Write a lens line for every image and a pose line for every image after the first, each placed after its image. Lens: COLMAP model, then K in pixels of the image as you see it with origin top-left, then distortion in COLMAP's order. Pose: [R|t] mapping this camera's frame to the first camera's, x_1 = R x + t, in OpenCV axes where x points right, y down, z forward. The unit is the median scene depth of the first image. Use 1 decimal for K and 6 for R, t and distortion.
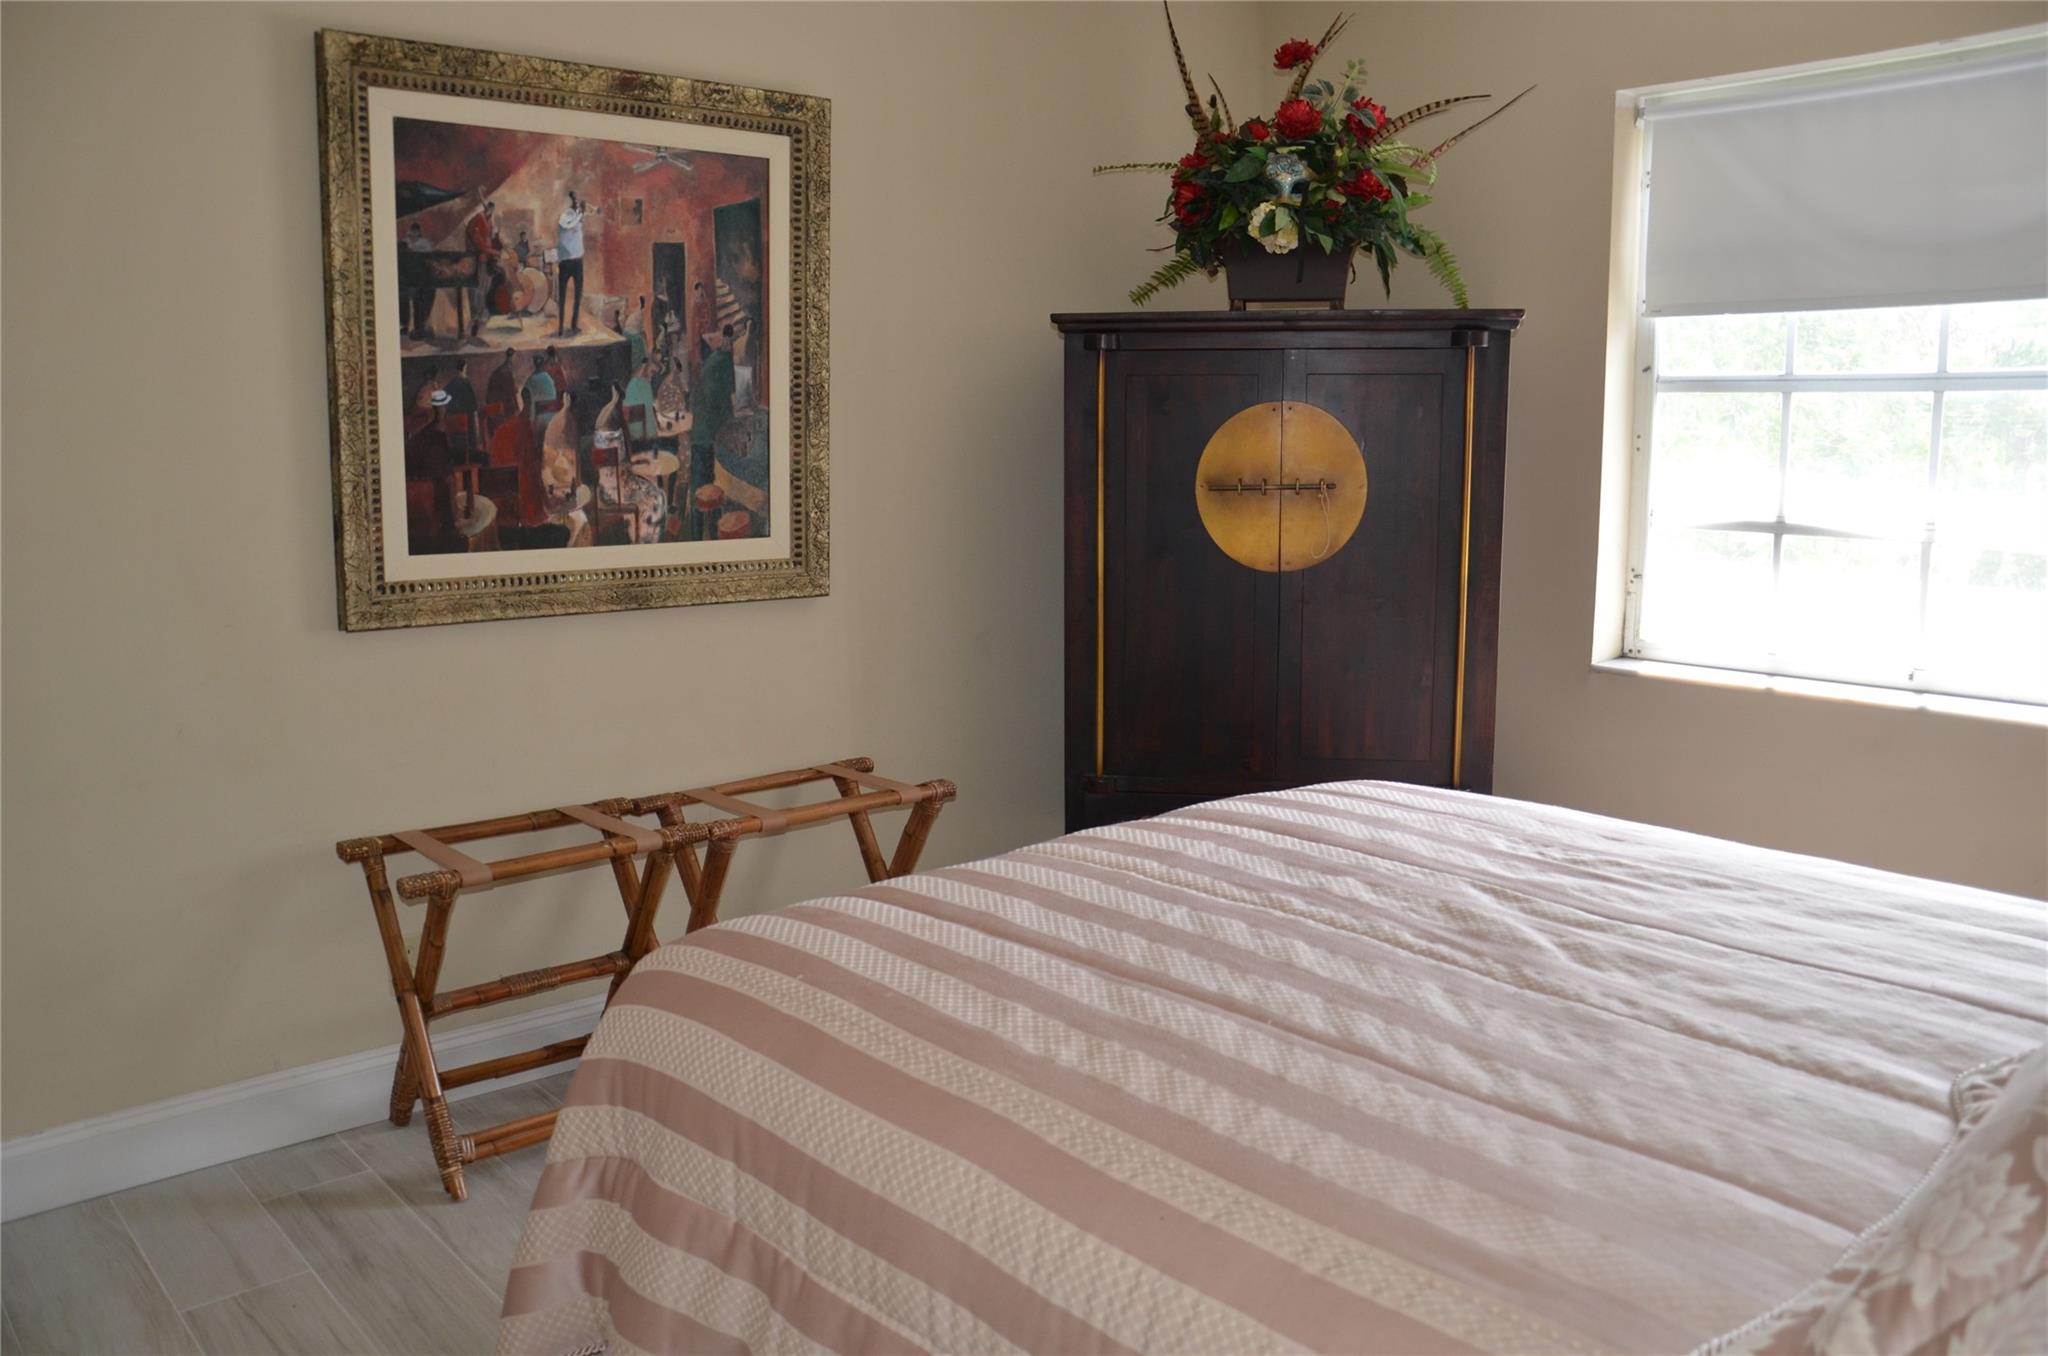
lens RADIAL K [[1592.3, 0, 1012.2], [0, 1592.3, 701.5], [0, 0, 1]] dist [-0.149177, 0.123414]
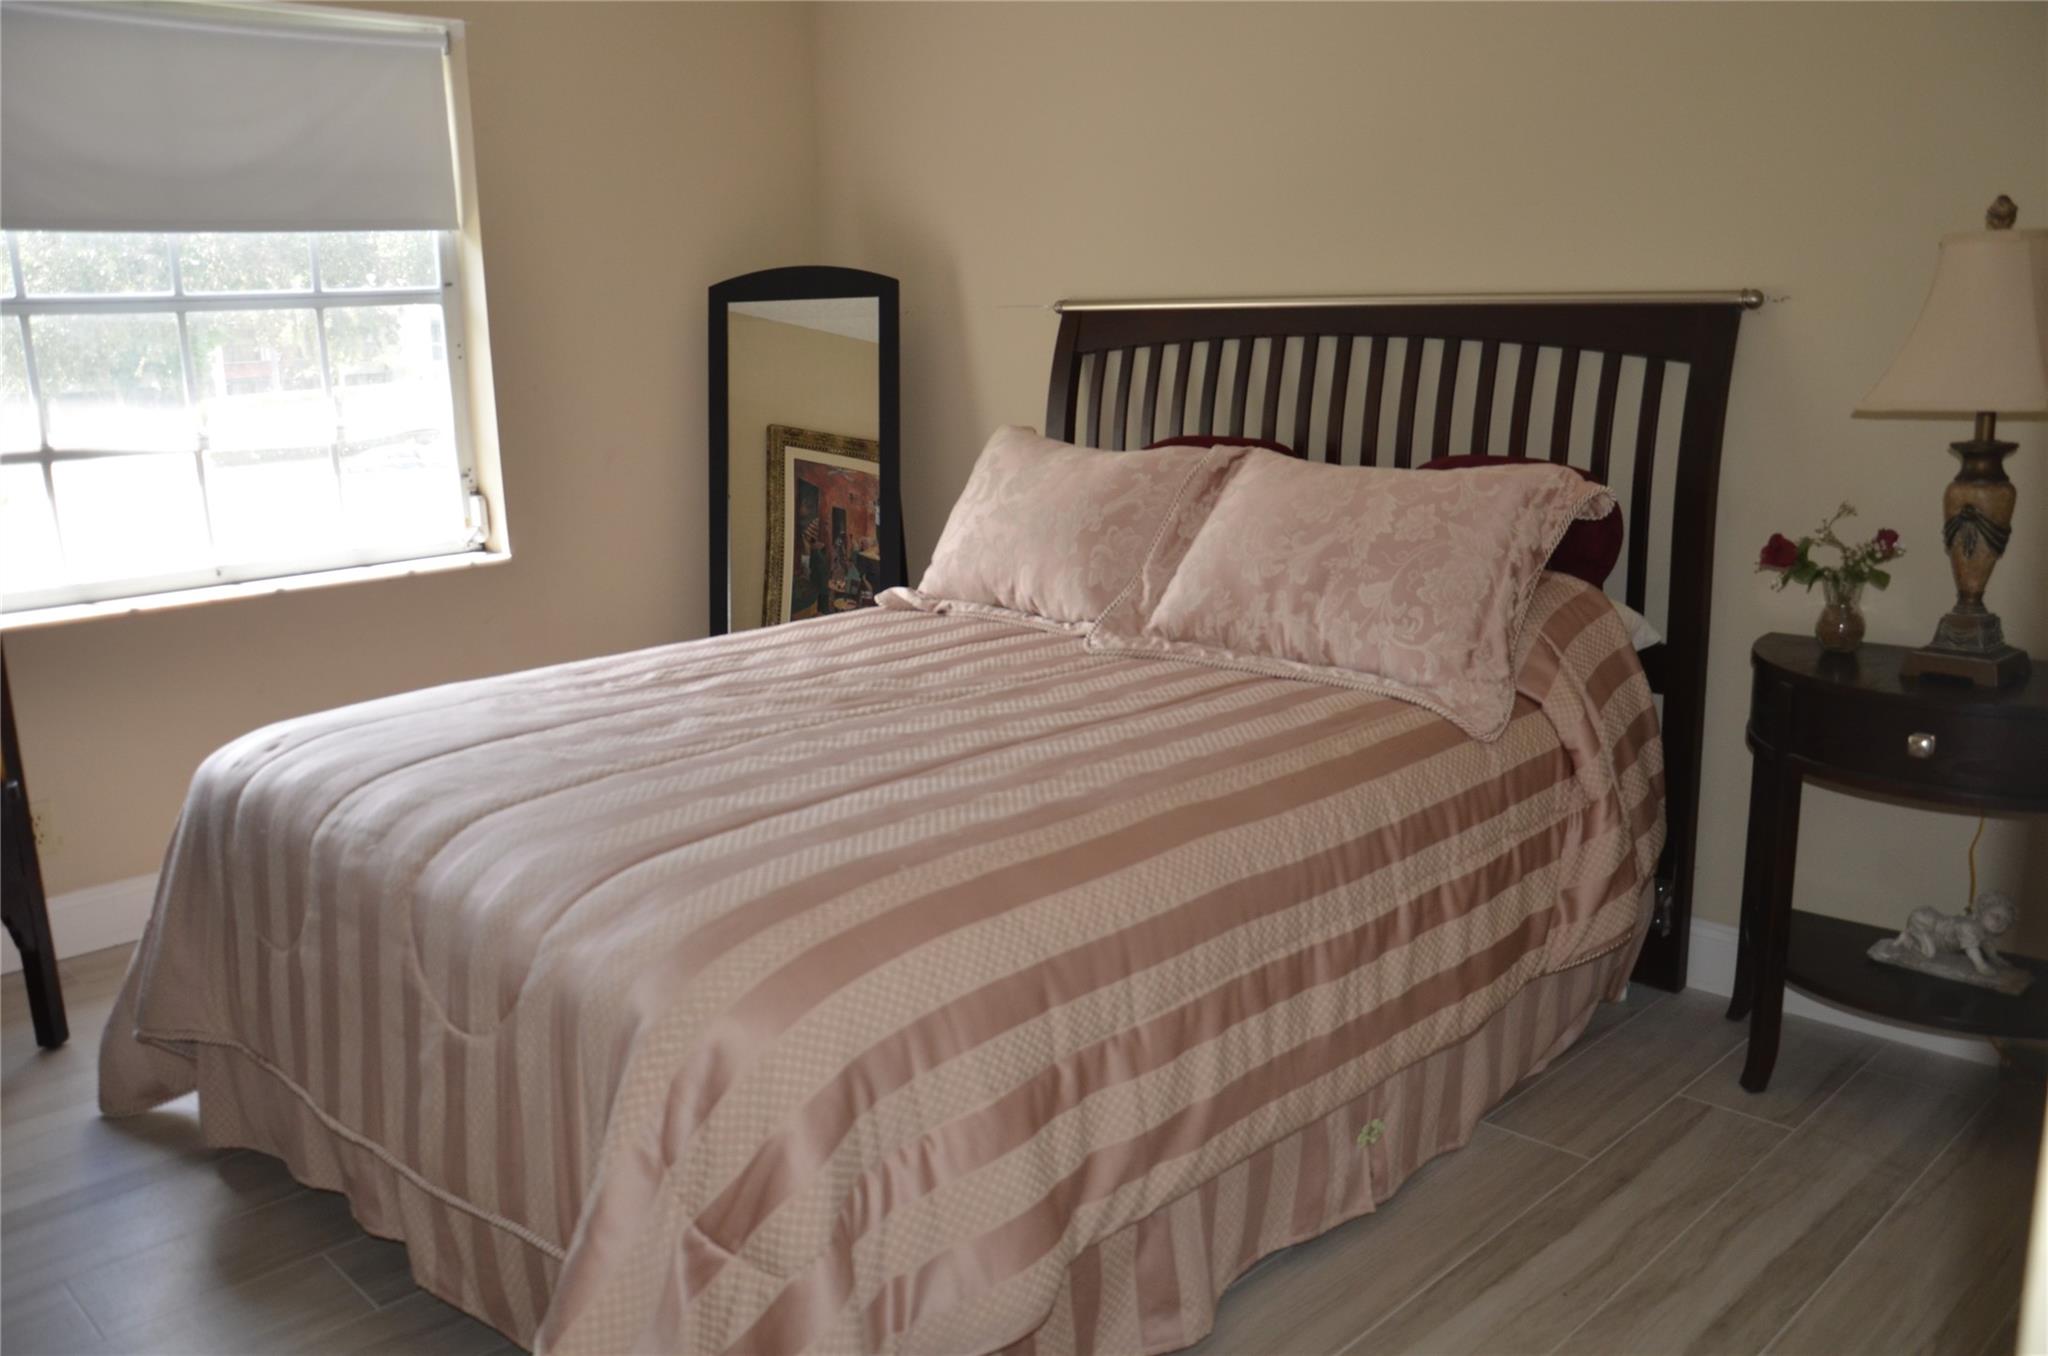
lens RADIAL K [[1592.3, 0, 1012.2], [0, 1592.3, 701.5], [0, 0, 1]] dist [-0.149177, 0.123414]
pose [[-0.056080, -0.220648, 0.973740, -1.019421], [0.196620, 0.953736, 0.227439, -0.126746], [-0.978875, 0.204211, -0.010101, 0.881062]]
